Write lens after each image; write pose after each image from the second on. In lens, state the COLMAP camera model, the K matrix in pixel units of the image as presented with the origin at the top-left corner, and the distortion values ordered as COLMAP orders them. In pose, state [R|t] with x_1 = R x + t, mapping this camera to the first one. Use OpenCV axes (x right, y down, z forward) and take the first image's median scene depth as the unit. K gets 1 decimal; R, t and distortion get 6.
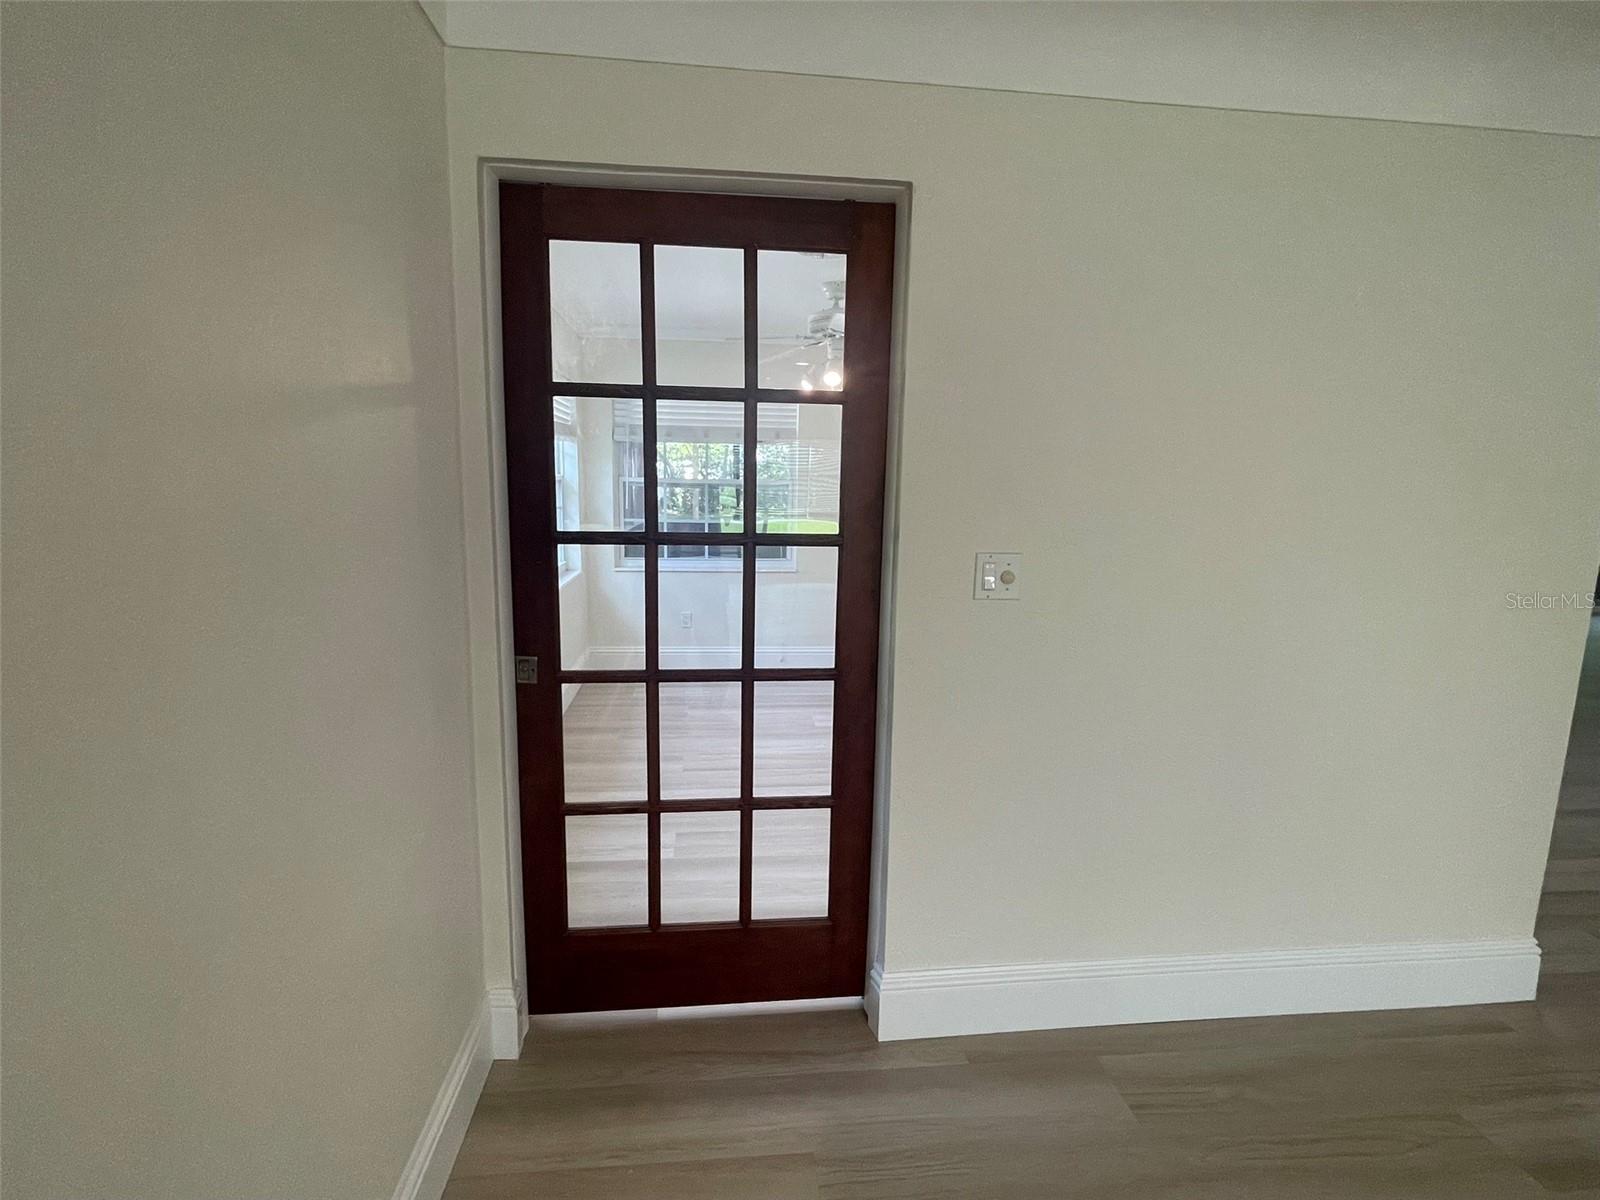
lens RADIAL K [[827.9, 0, 815.6], [0, 827.9, 627.9], [0, 0, 1]] dist [-0.004985, -0.000354]
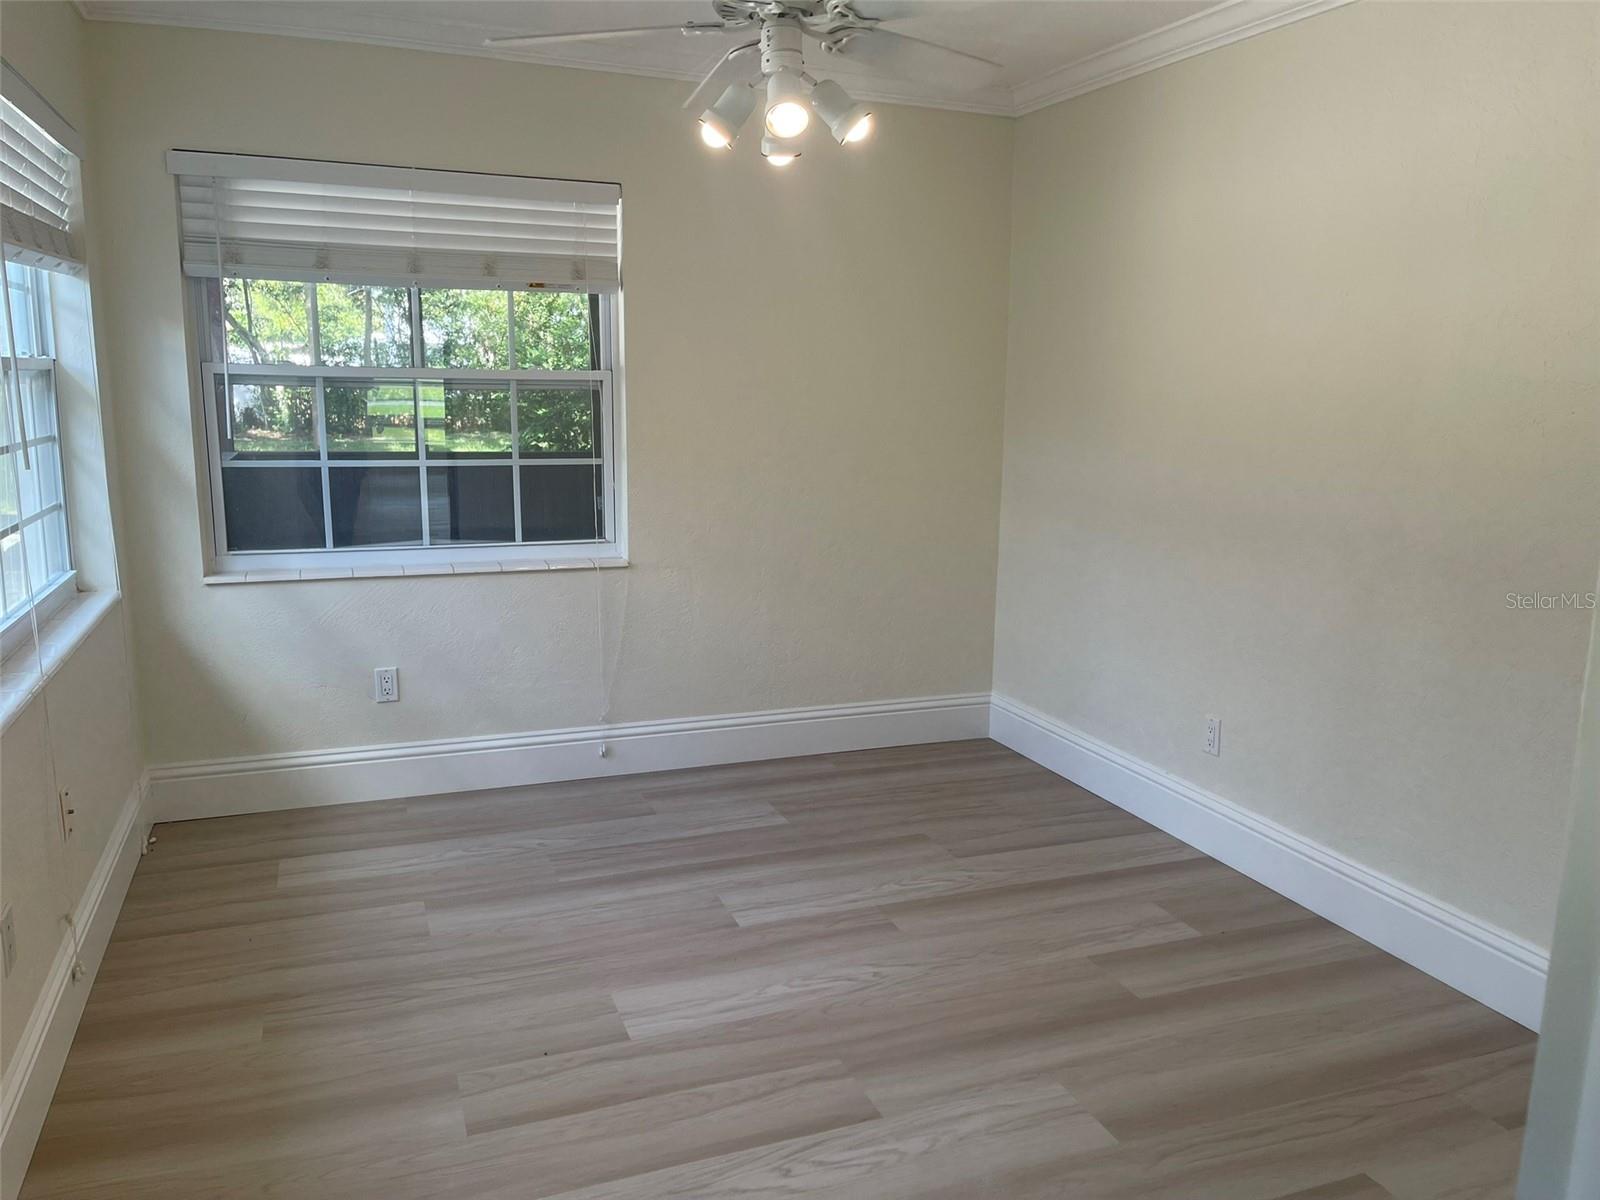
lens RADIAL K [[1212.2, 0, 798.3], [0, 1212.2, 619.5], [0, 0, 1]] dist [0.077212, -0.104686]
pose [[0.968892, -0.053447, 0.241646, -0.099654], [0.048706, 0.998486, 0.025554, -0.051579], [-0.242646, -0.012989, 0.970028, 0.309279]]
